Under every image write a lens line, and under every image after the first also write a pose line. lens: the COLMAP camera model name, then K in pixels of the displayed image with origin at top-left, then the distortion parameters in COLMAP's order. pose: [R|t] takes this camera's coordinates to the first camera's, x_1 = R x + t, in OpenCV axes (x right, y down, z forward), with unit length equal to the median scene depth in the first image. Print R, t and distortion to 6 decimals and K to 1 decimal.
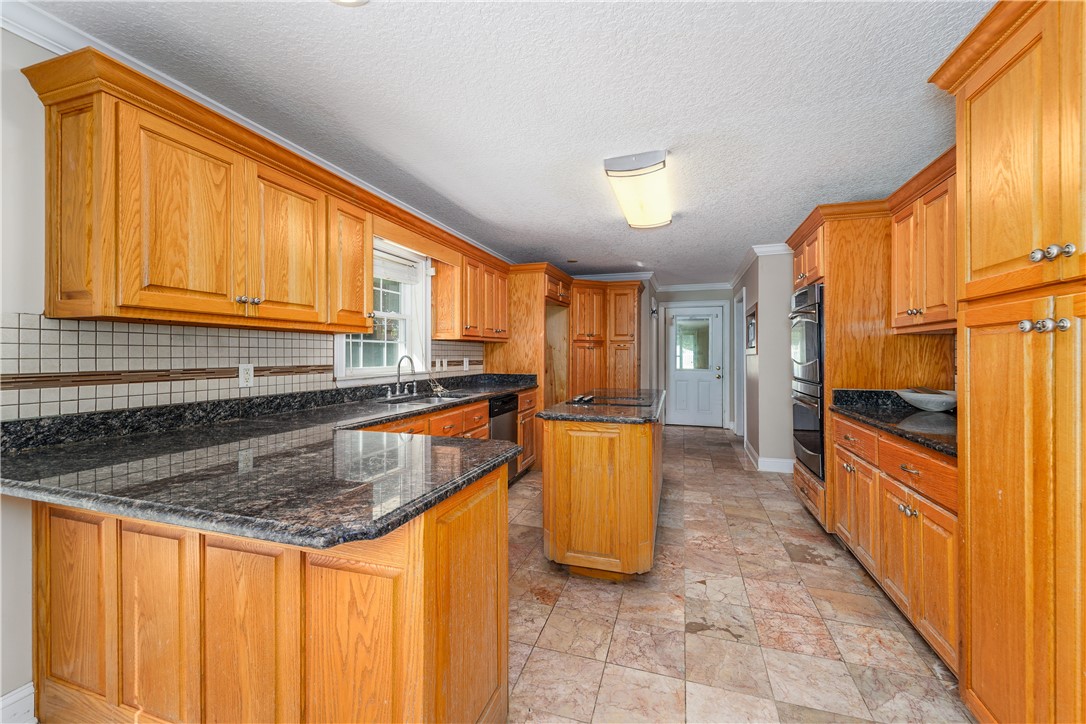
lens RADIAL K [[431.2, 0, 543.2], [0, 431.2, 356.8], [0, 0, 1]] dist [0.000913, 0.000003]
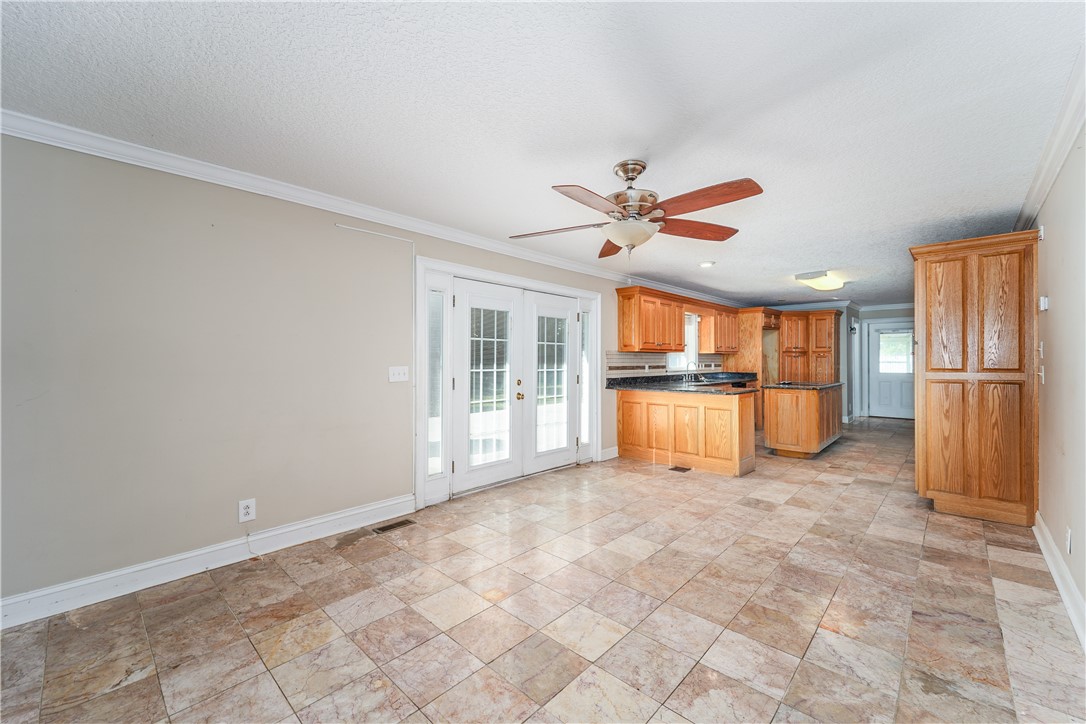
lens RADIAL K [[431.2, 0, 531.4], [0, 431.2, 361.3], [0, 0, 1]] dist [0.000913, 0.000003]
pose [[0.890866, -0.003340, -0.454255, -0.036028], [0.001060, 0.999986, -0.005274, 0.004223], [0.454266, 0.004217, 0.890856, -0.955119]]
